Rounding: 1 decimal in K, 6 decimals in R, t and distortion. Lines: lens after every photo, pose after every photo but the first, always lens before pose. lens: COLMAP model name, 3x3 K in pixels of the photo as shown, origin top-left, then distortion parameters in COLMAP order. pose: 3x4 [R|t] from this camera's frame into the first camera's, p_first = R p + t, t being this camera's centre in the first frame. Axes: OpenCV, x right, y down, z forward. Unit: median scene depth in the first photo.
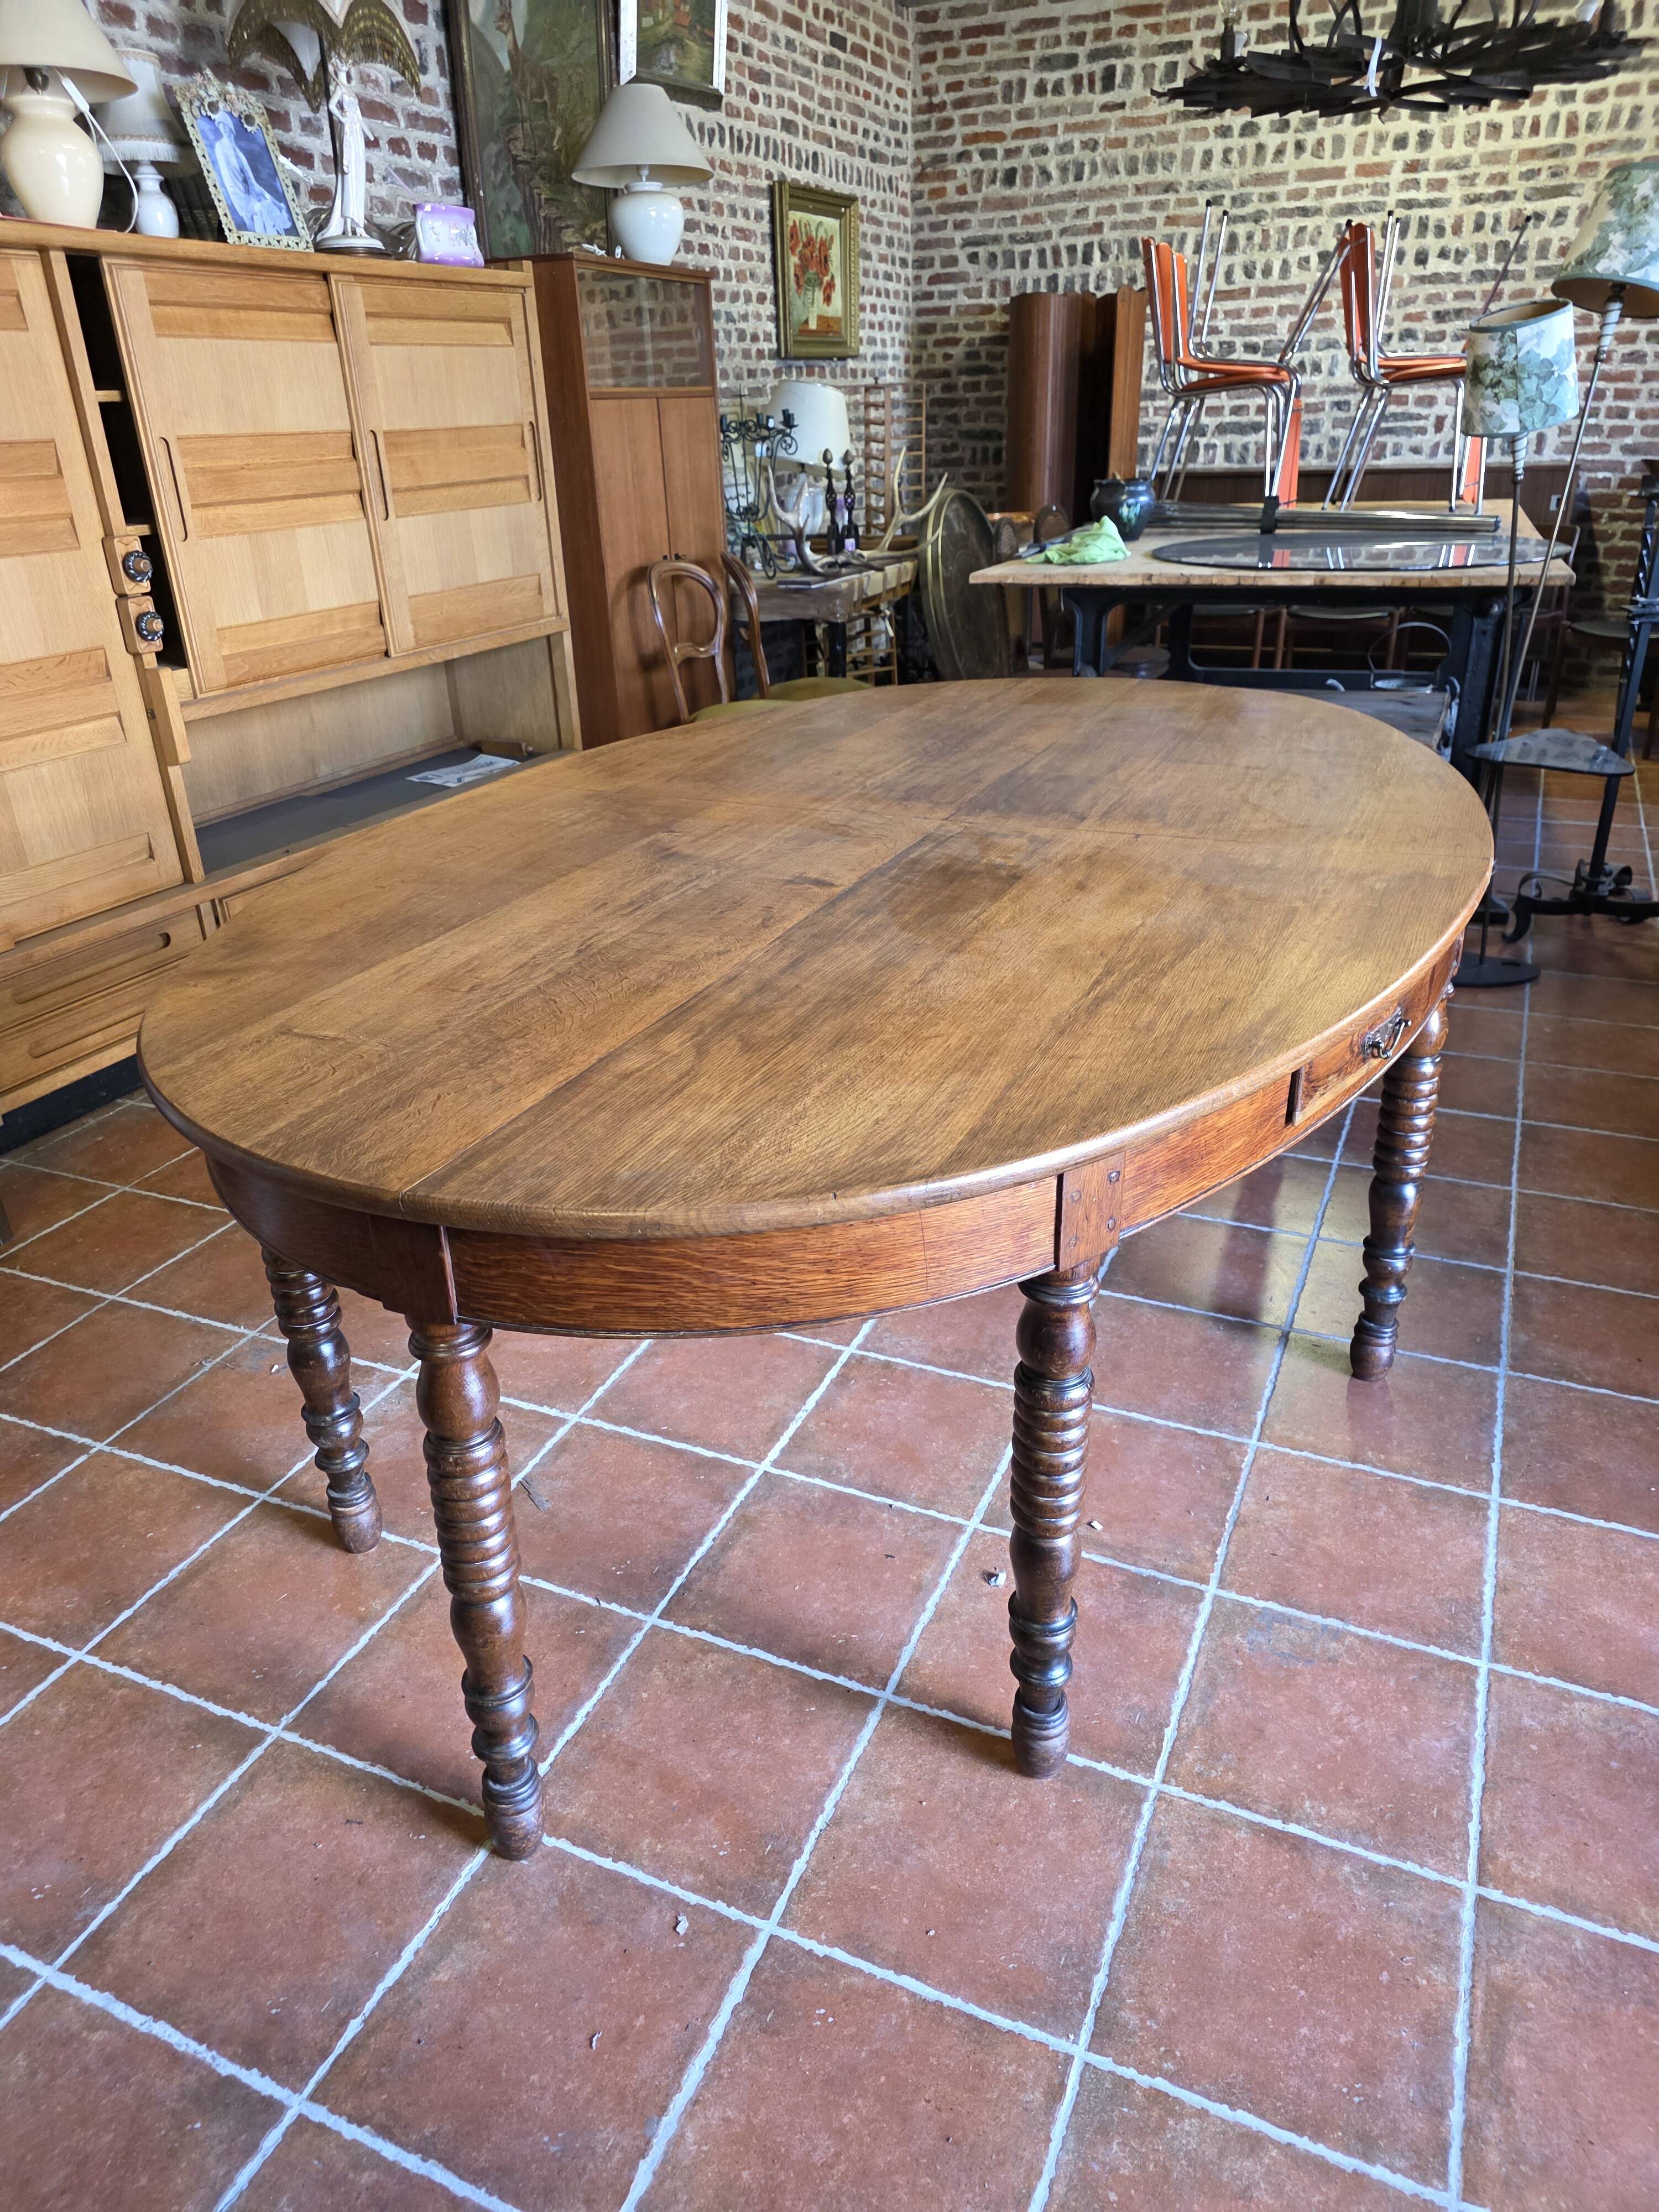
lens RADIAL K [[1495.1, 0, 813.8], [0, 1495.1, 1104.6], [0, 0, 1]] dist [0.039113, -0.027232]
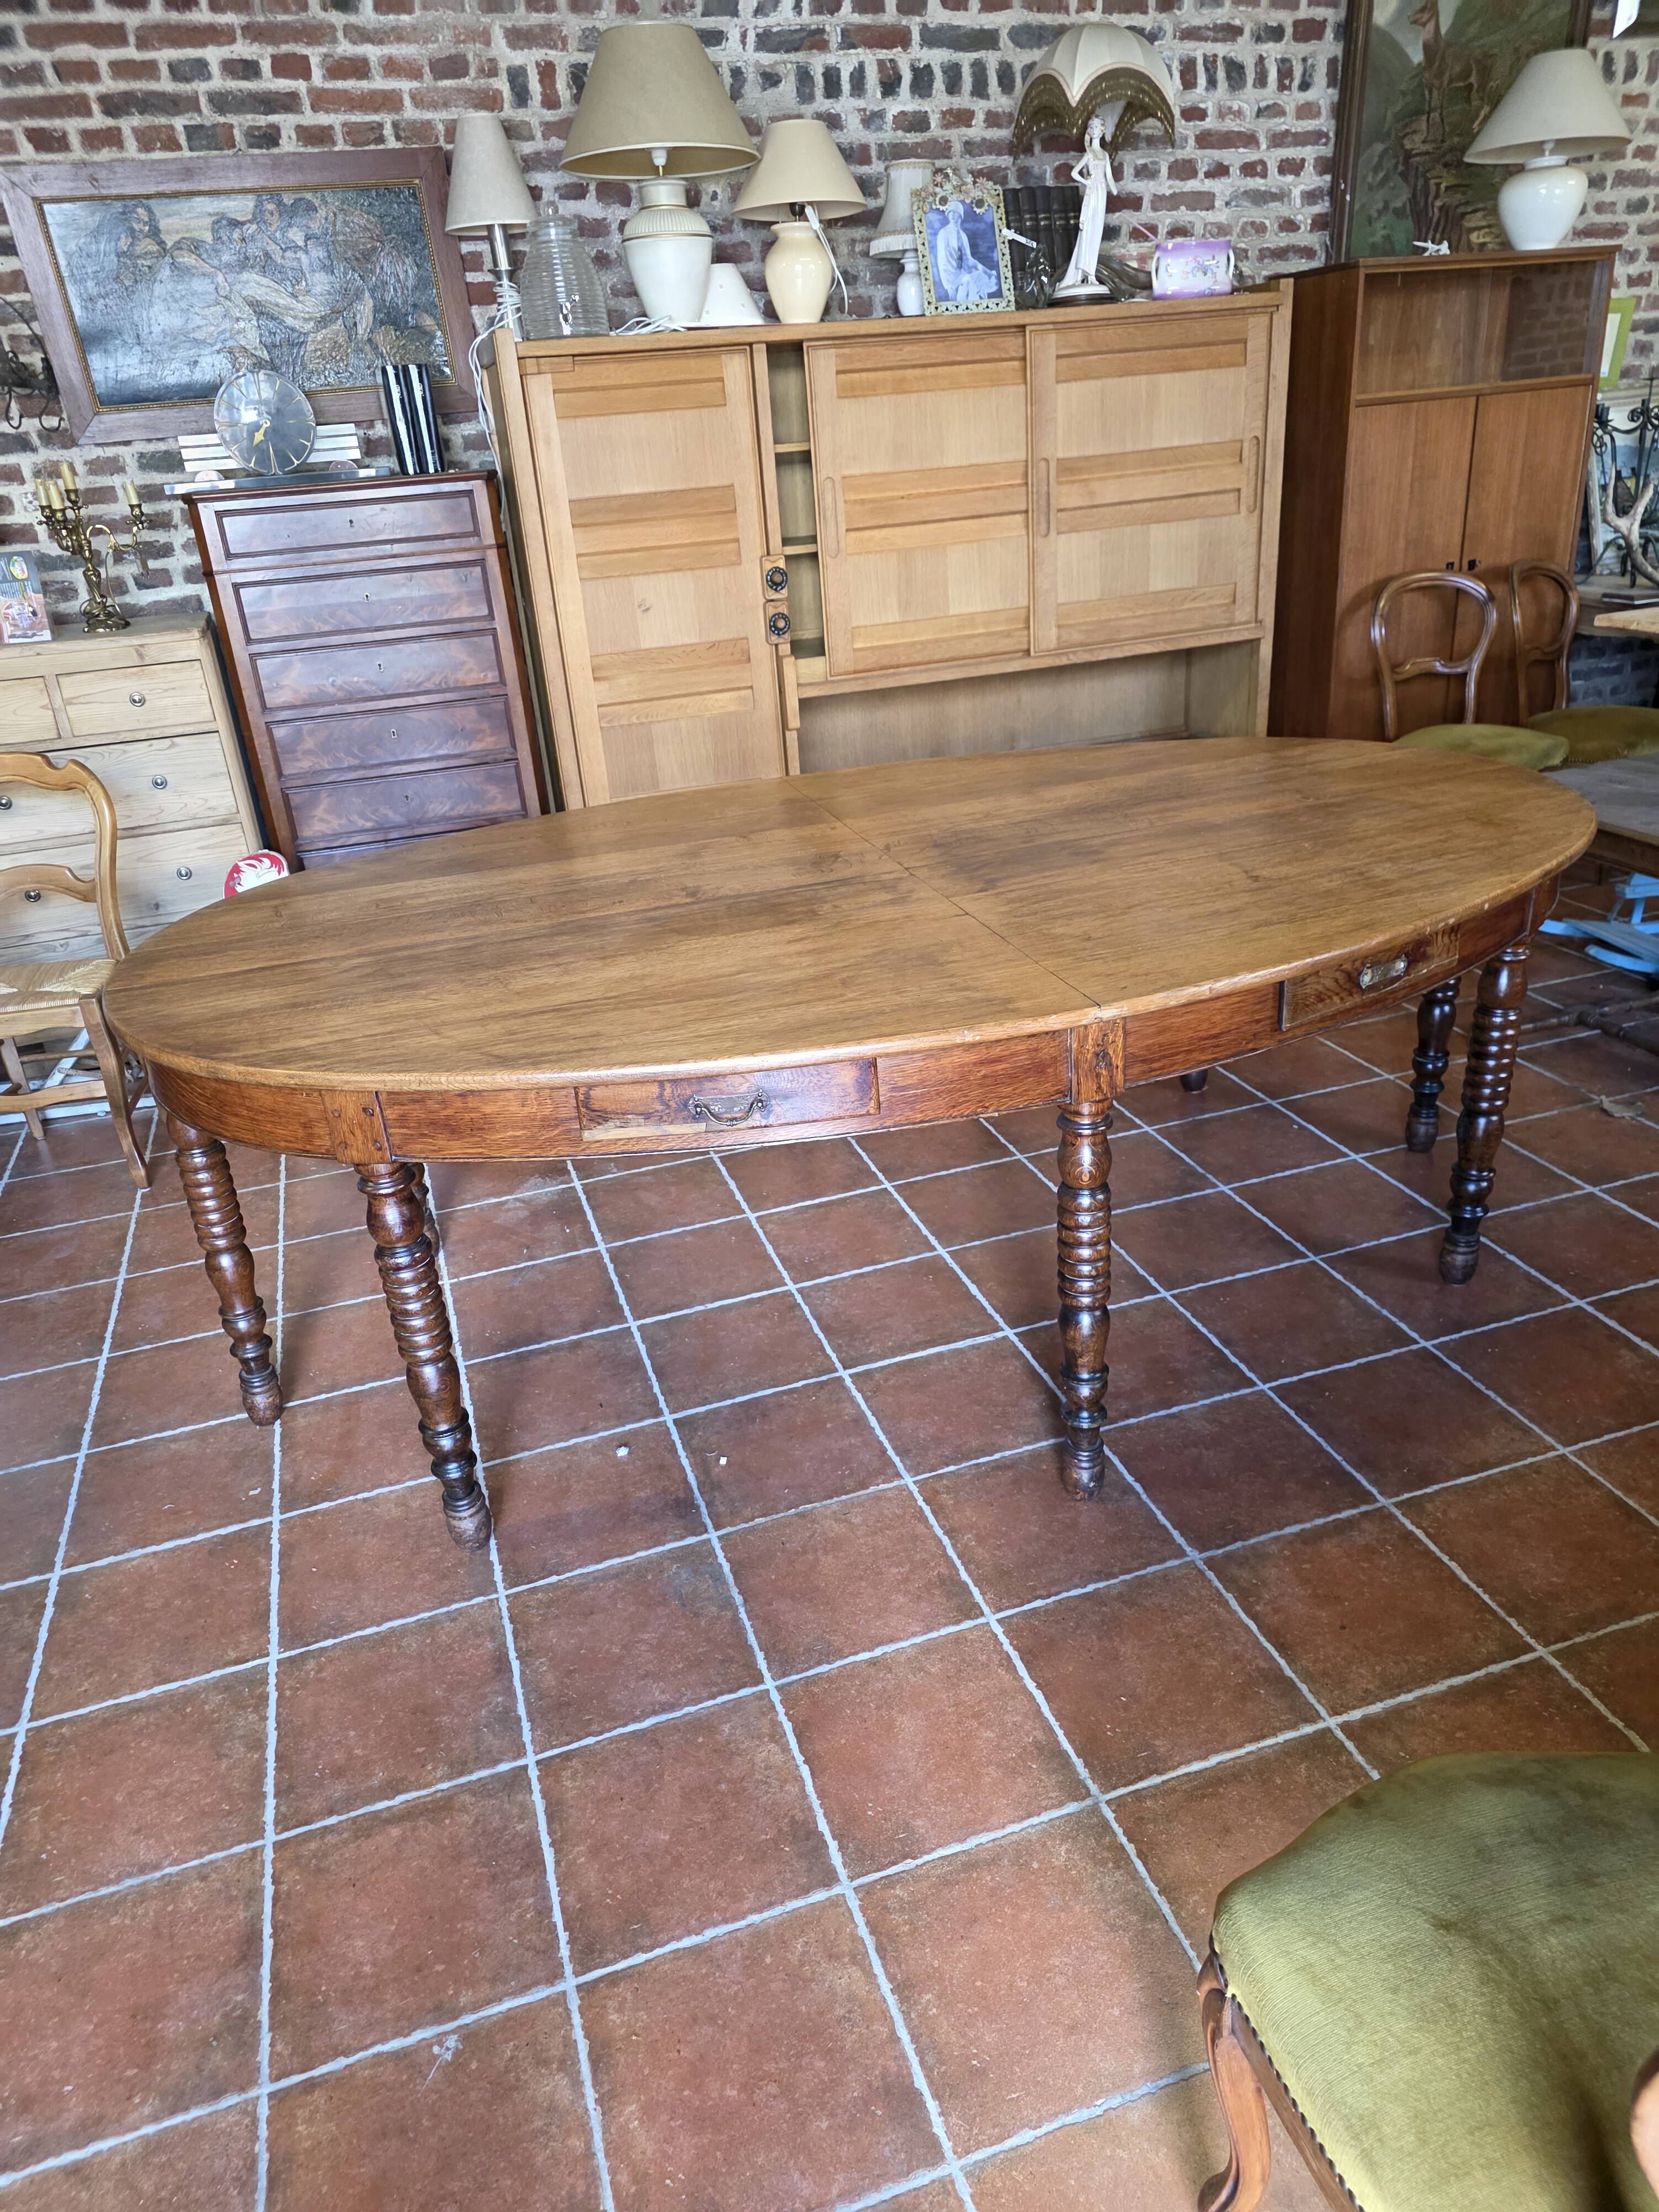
lens RADIAL K [[1495.1, 0, 825.6], [0, 1495.1, 1125.6], [0, 0, 1]] dist [0.039113, -0.027232]
pose [[0.672957, 0.302175, -0.675144, 0.980148], [-0.266356, 0.950514, 0.159929, -0.190805], [0.690061, 0.072203, 0.720141, 0.173094]]
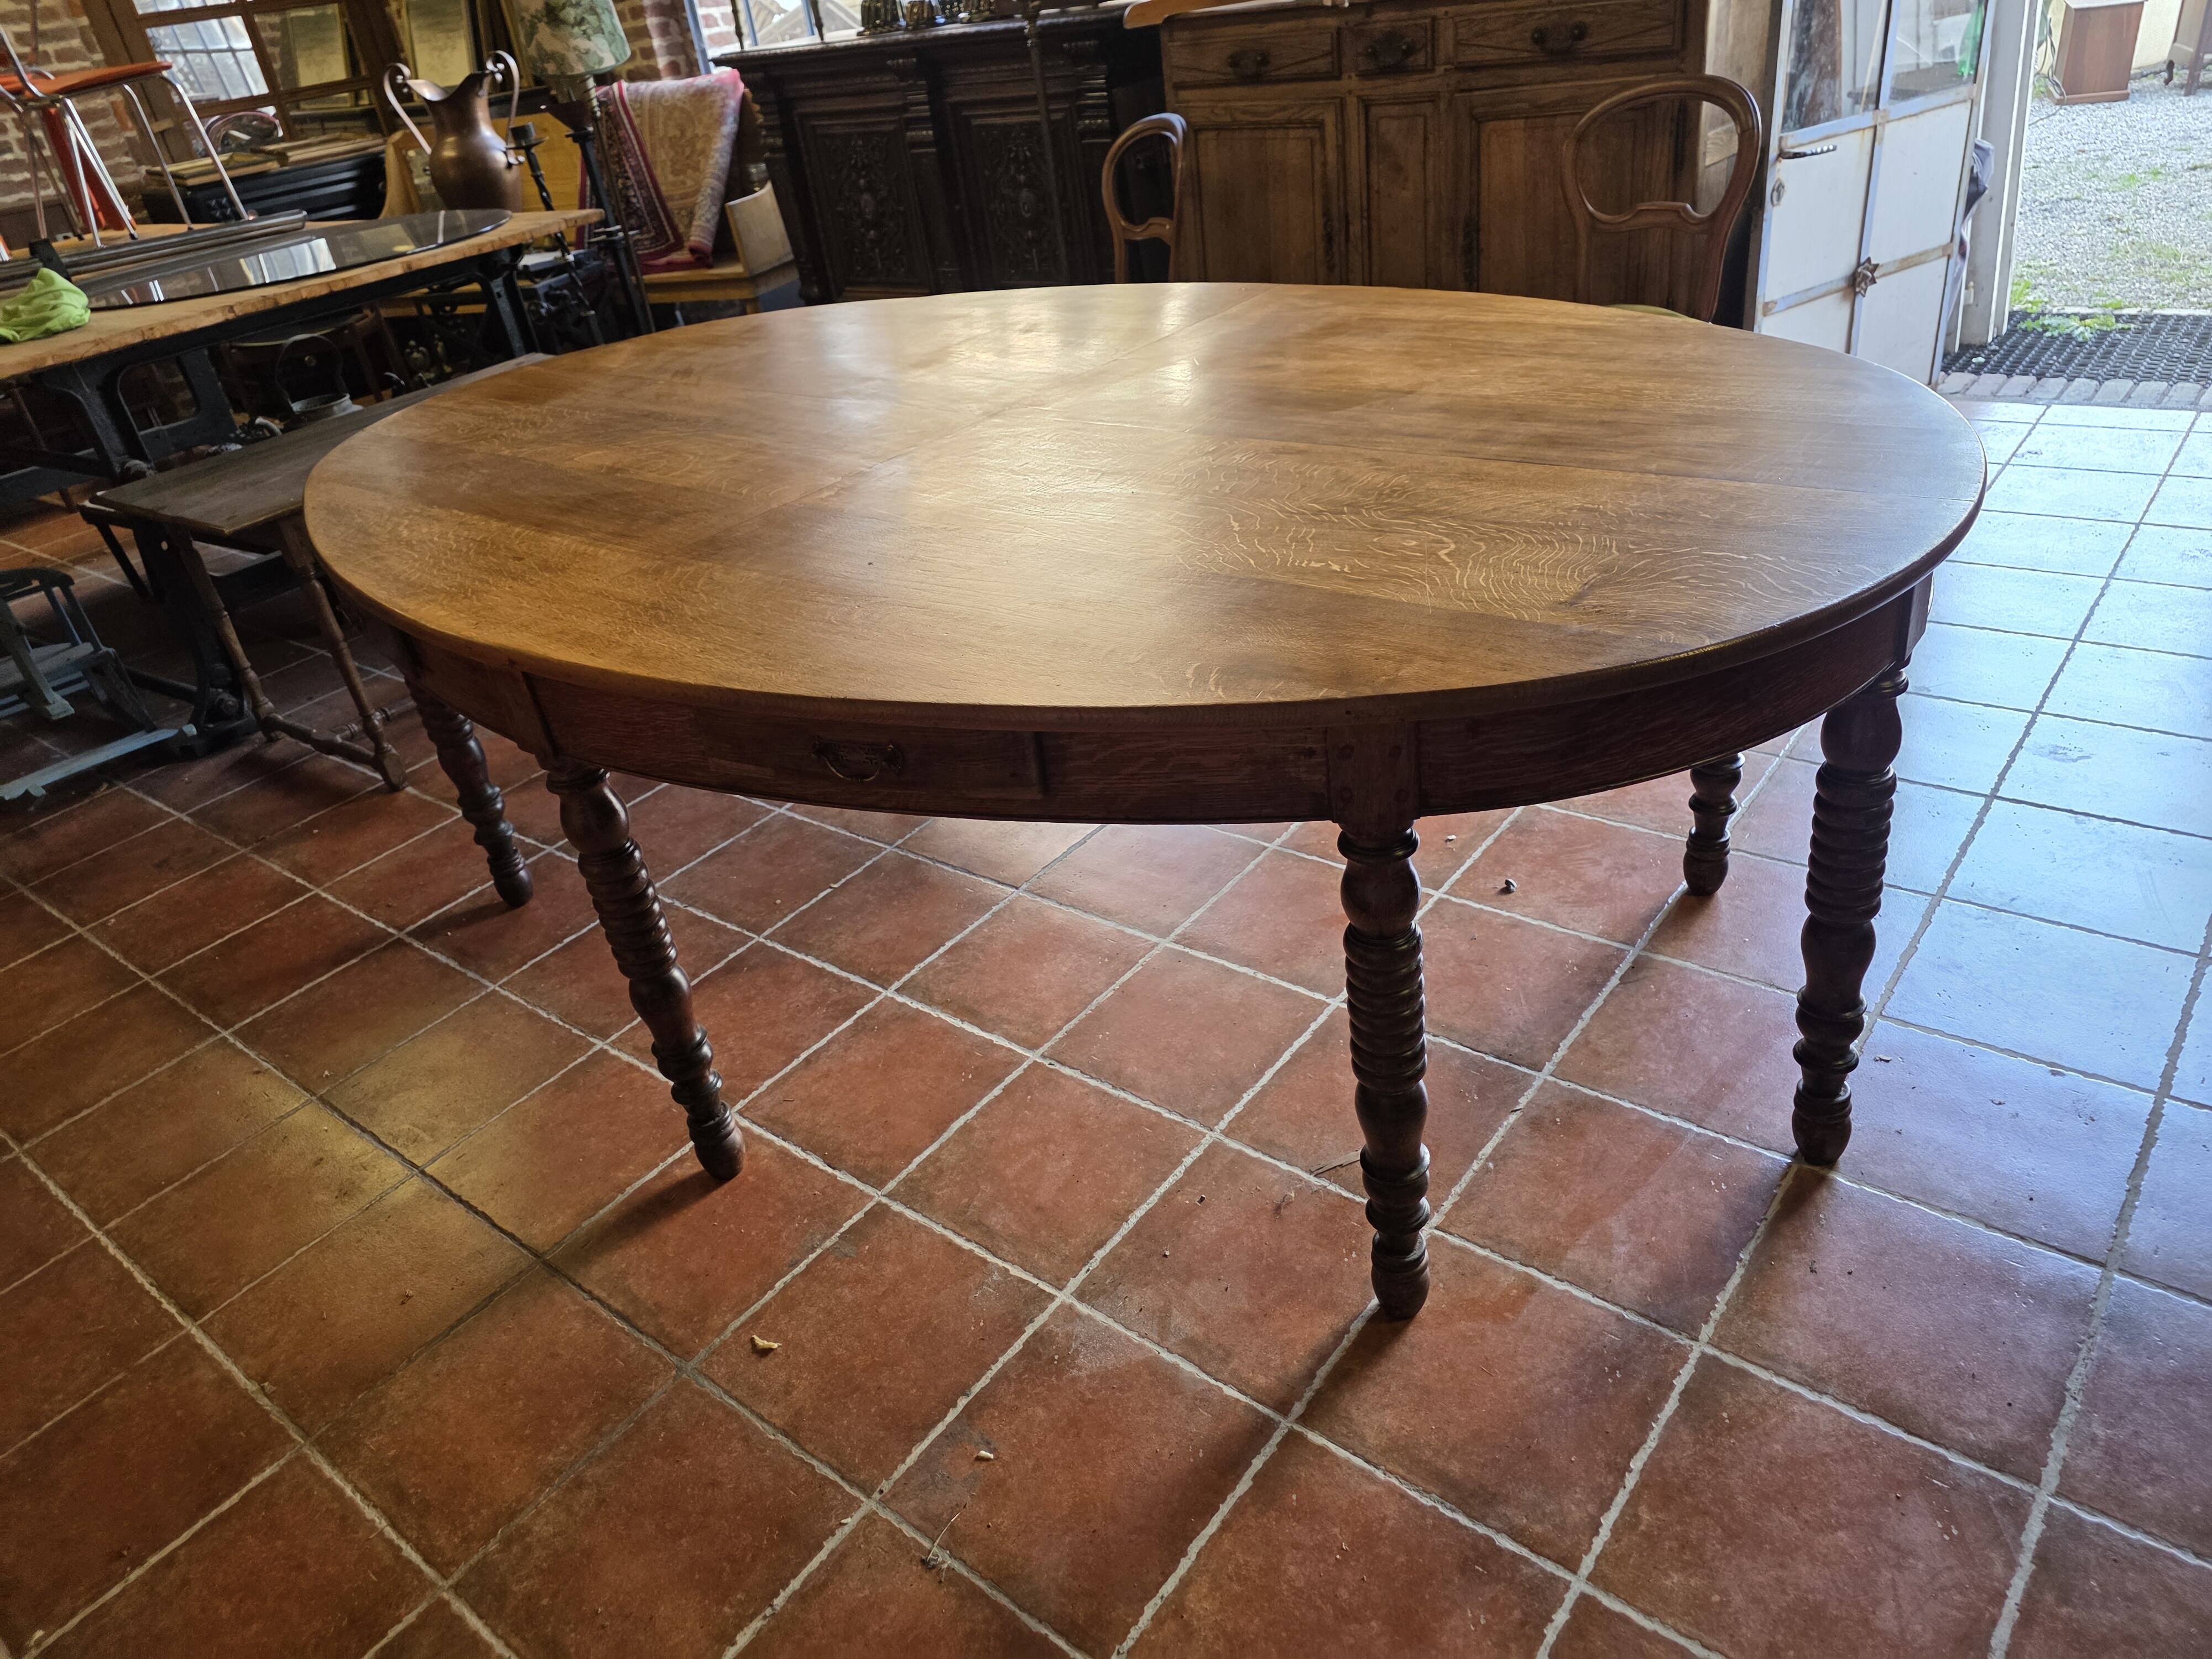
lens RADIAL K [[1495.1, 0, 1117.9], [0, 1495.1, 796.9], [0, 0, 1]] dist [0.039113, -0.027232]
pose [[0.243920, -0.482588, 0.841197, -0.921800], [0.519351, 0.797534, 0.306944, -0.277803], [-0.819010, 0.362007, 0.445167, 0.664736]]
